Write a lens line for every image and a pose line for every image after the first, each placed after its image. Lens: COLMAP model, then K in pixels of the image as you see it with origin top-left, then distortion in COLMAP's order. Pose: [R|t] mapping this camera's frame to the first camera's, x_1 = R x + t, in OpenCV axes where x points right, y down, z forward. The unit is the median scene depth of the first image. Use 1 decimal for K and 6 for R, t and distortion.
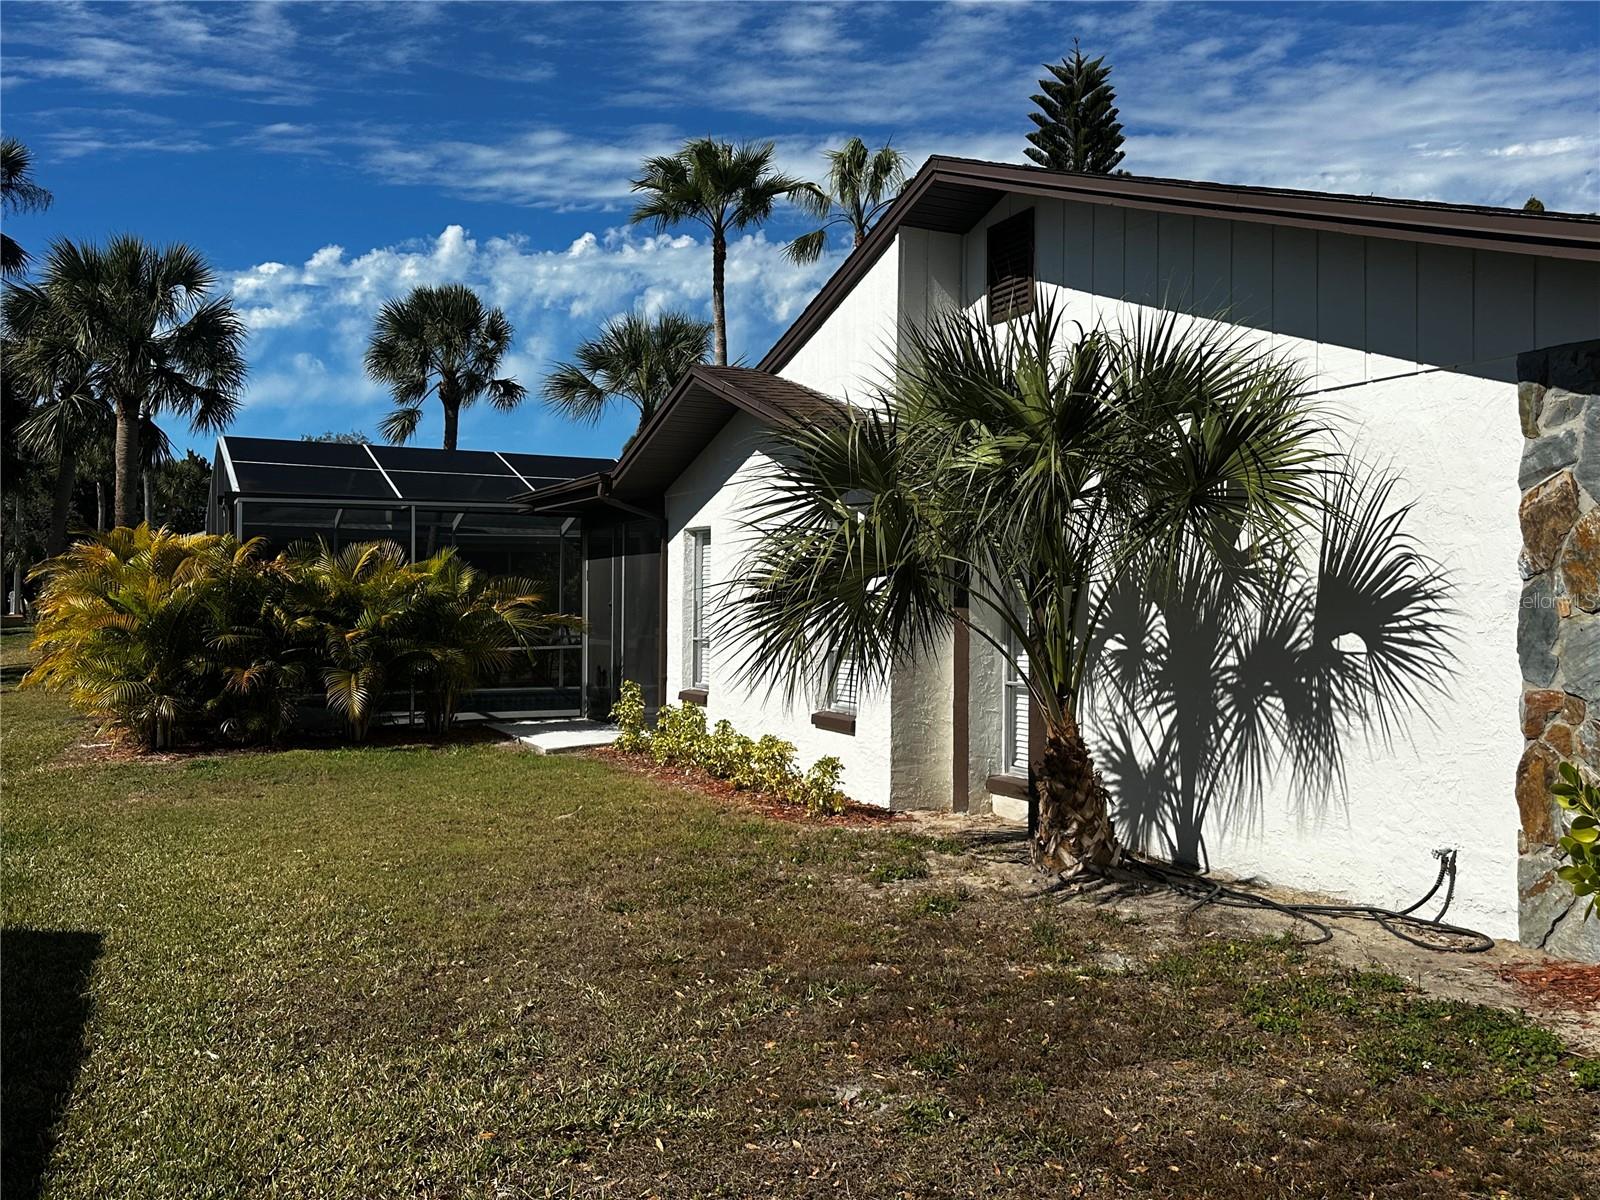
lens RADIAL K [[1379.4, 0, 796.0], [0, 1379.4, 589.3], [0, 0, 1]] dist [0.015468, -0.036452]
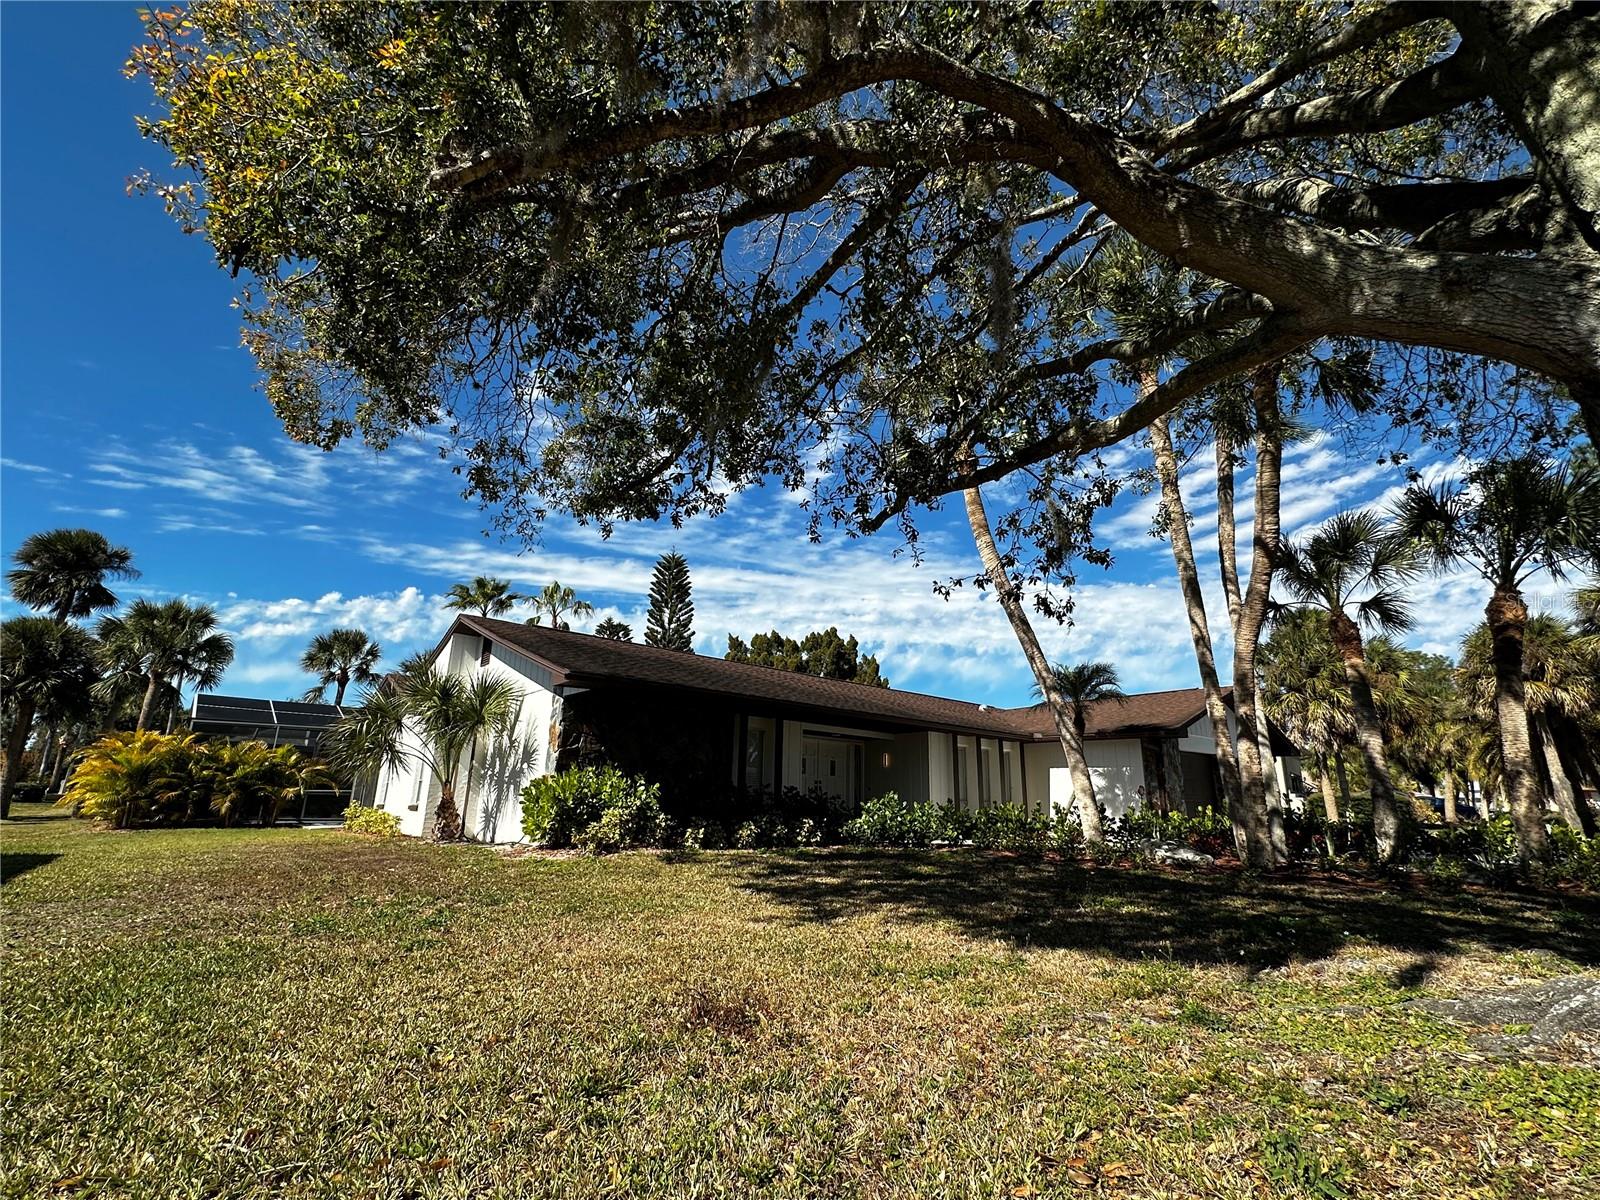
lens RADIAL K [[728.2, 0, 793.1], [0, 728.2, 611.7], [0, 0, 1]] dist [-0.002149, 0.000368]
pose [[0.967073, 0.076709, 0.242665, 0.128152], [-0.013368, 0.967489, -0.252559, 0.025874], [-0.254149, 0.240999, 0.936658, -0.216849]]
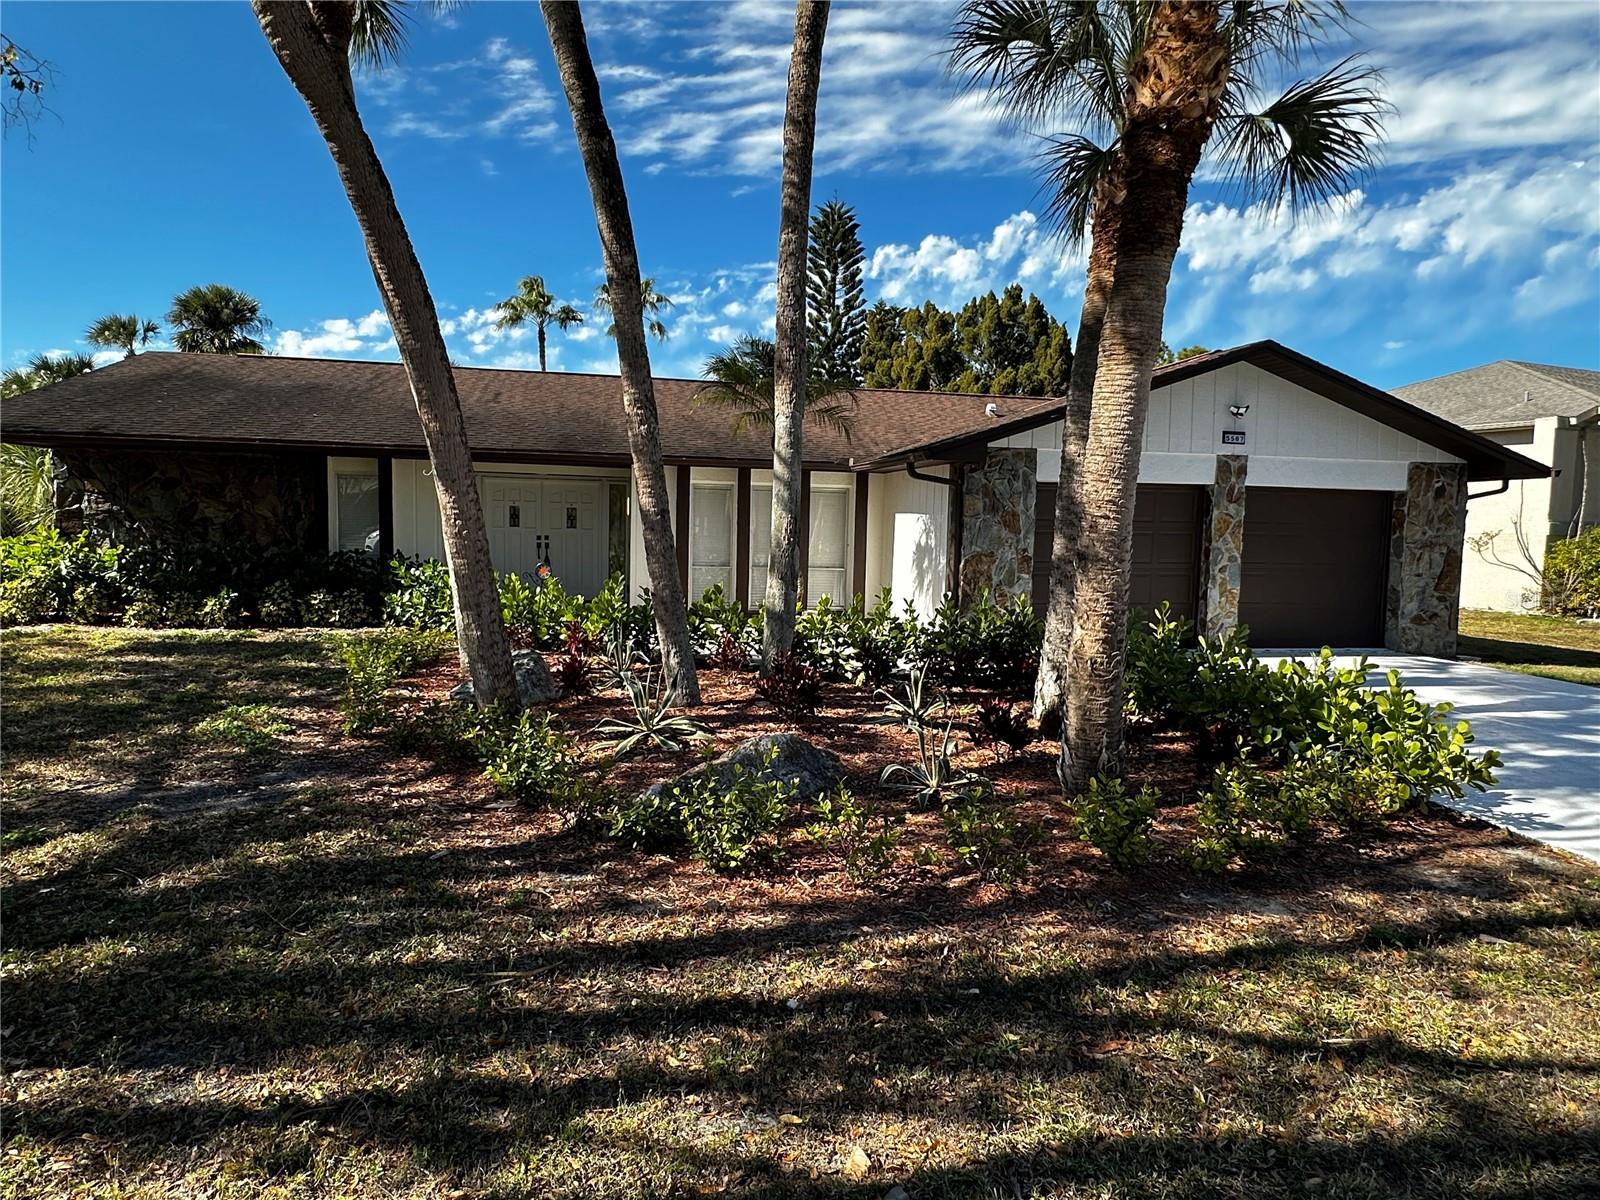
lens RADIAL K [[931.0, 0, 807.4], [0, 931.0, 601.6], [0, 0, 1]] dist [-0.009321, 0.009067]
pose [[0.964819, 0.034707, -0.260616, 0.547952], [-0.013174, 0.996385, 0.083919, 0.002444], [0.262586, -0.077533, 0.961788, -0.139490]]
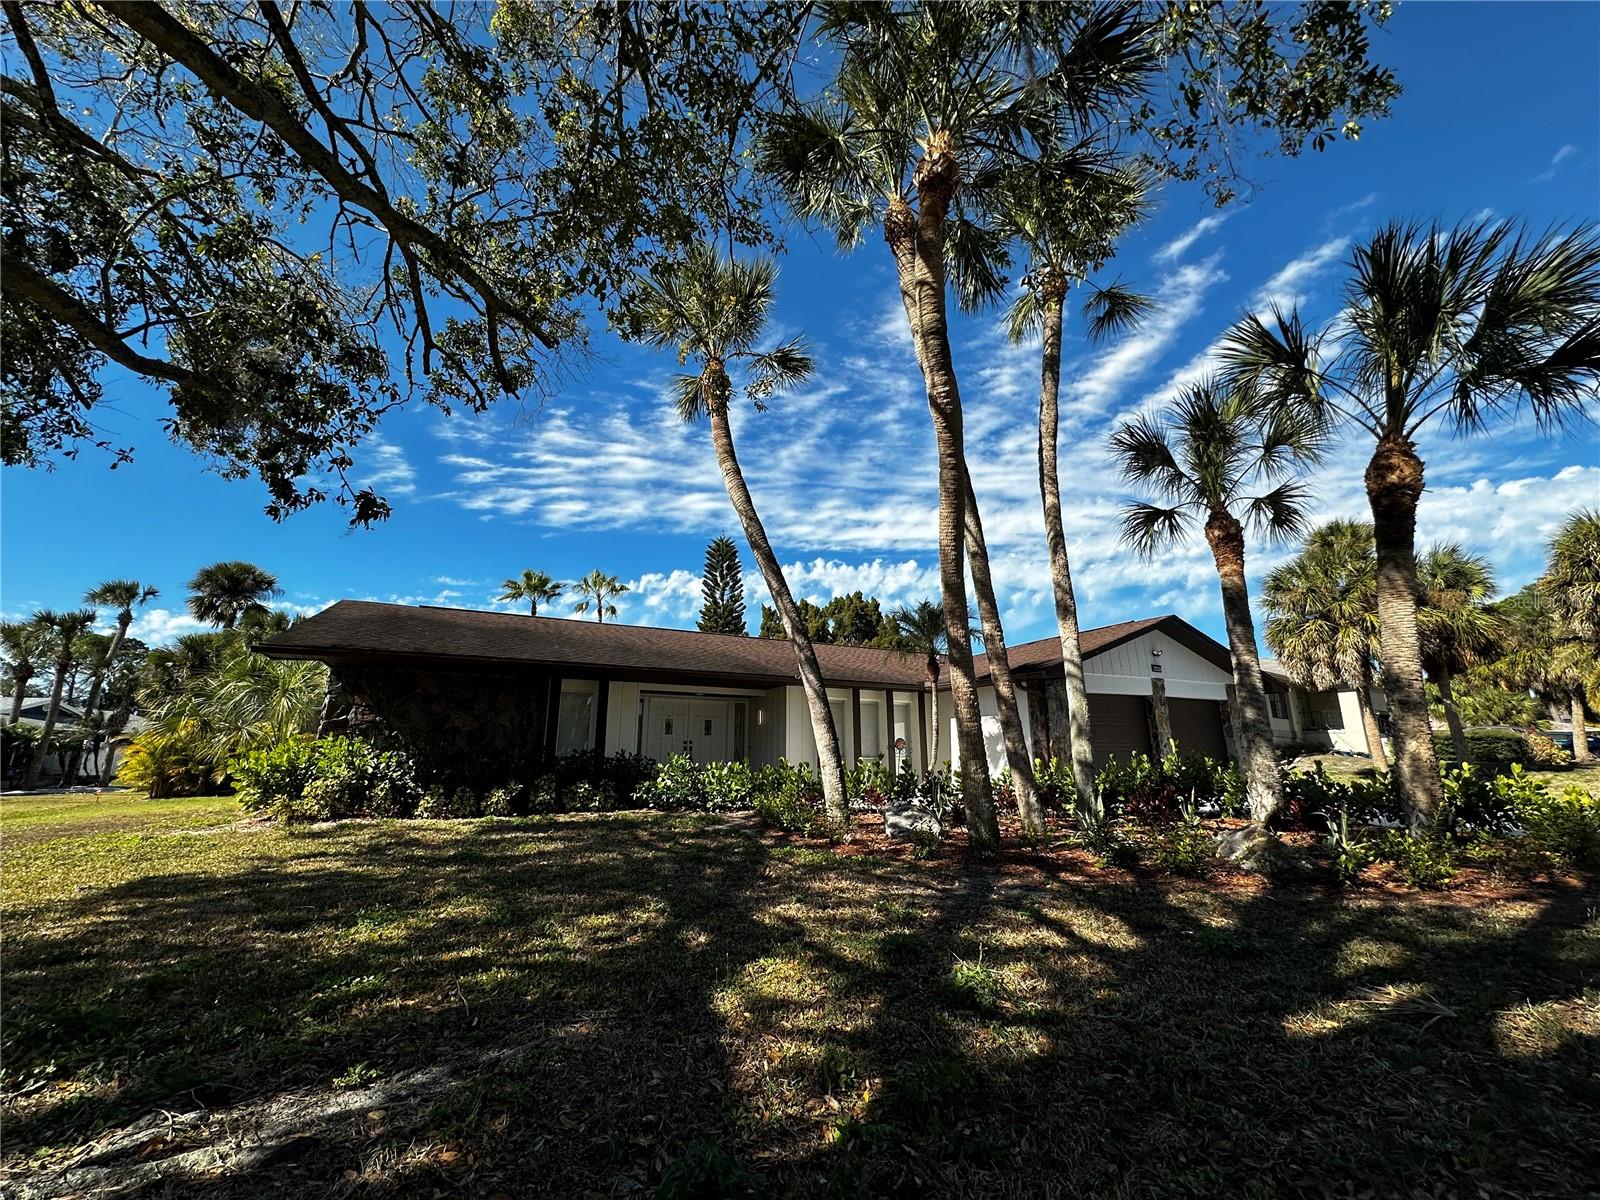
lens RADIAL K [[639.0, 0, 796.6], [0, 639.0, 601.0], [0, 0, 1]] dist [-0.000555, 0.001008]
pose [[0.999423, -0.005702, 0.033498, 0.345793], [0.013403, 0.972043, -0.234421, 0.021756], [-0.031224, 0.234735, 0.971558, -0.170549]]
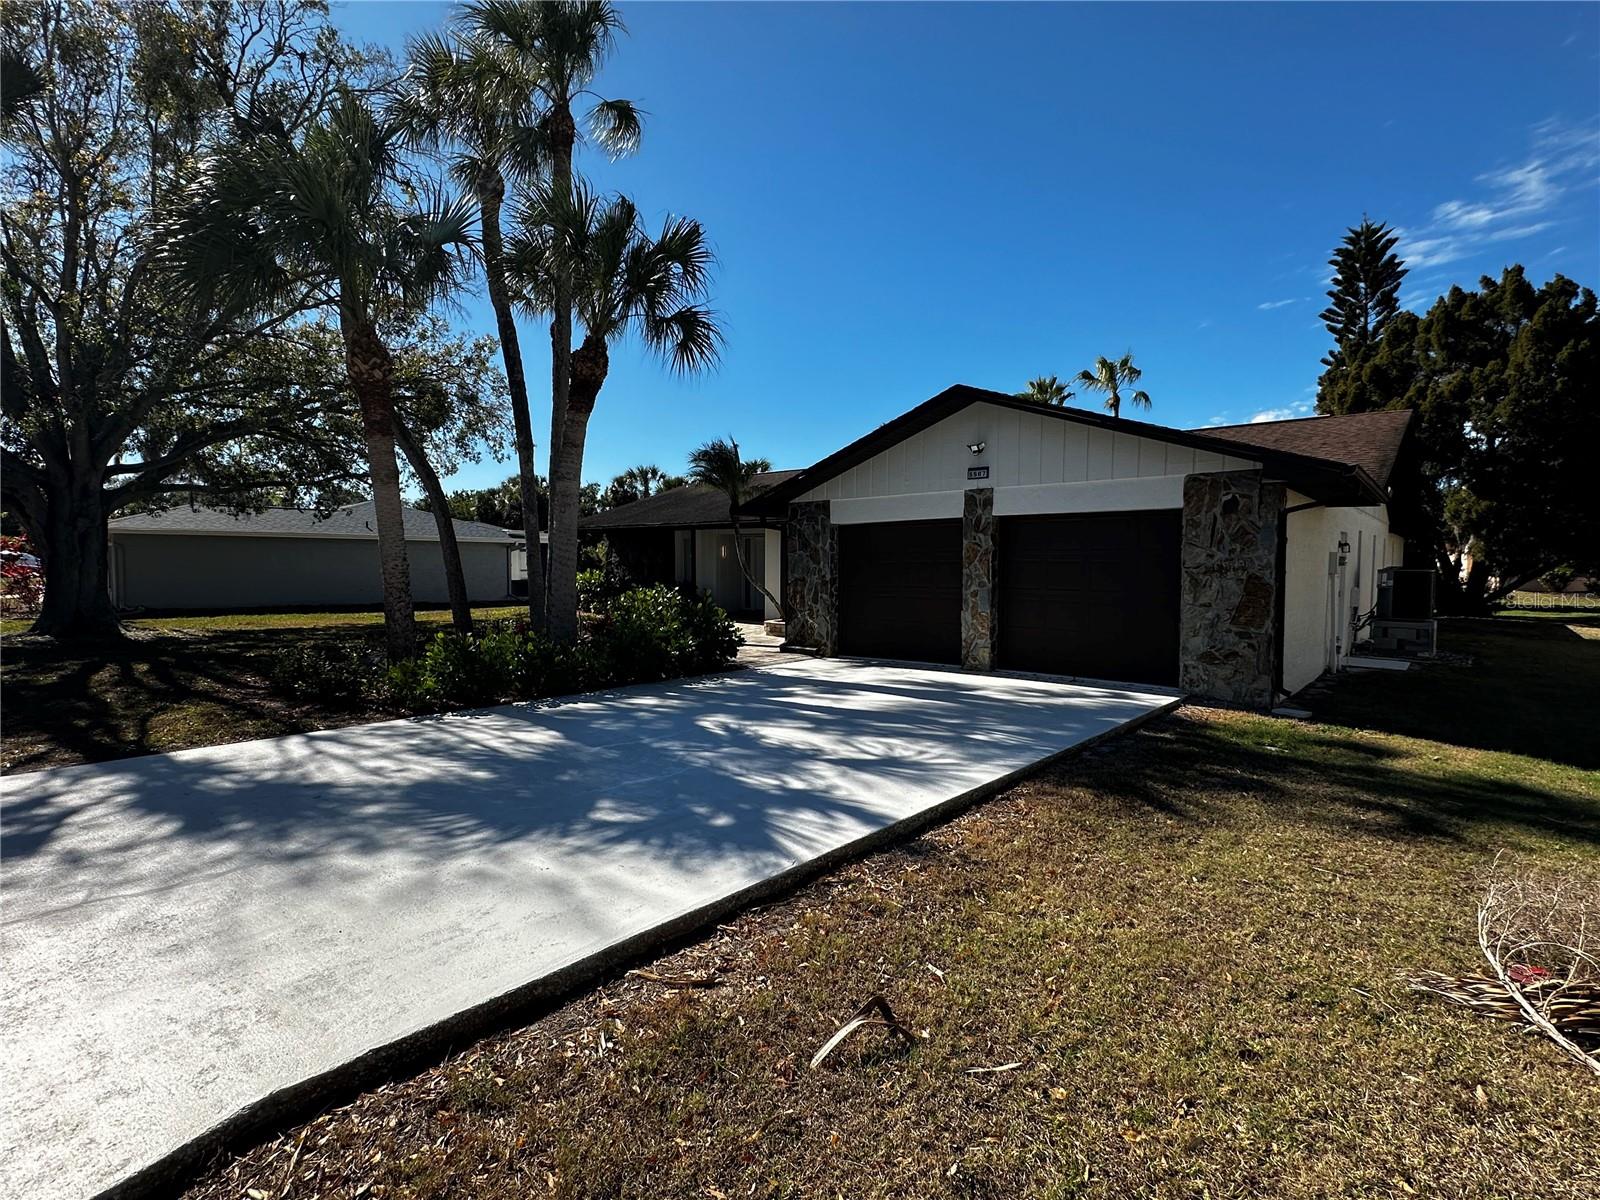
lens RADIAL K [[760.0, 0, 800.5], [0, 760.0, 611.6], [0, 0, 1]] dist [-0.004963, 0.000695]
pose [[0.377563, 0.048976, -0.924688, 0.894929], [-0.004119, 0.998679, 0.051213, 0.009804], [0.925975, -0.015527, 0.377266, 0.070874]]
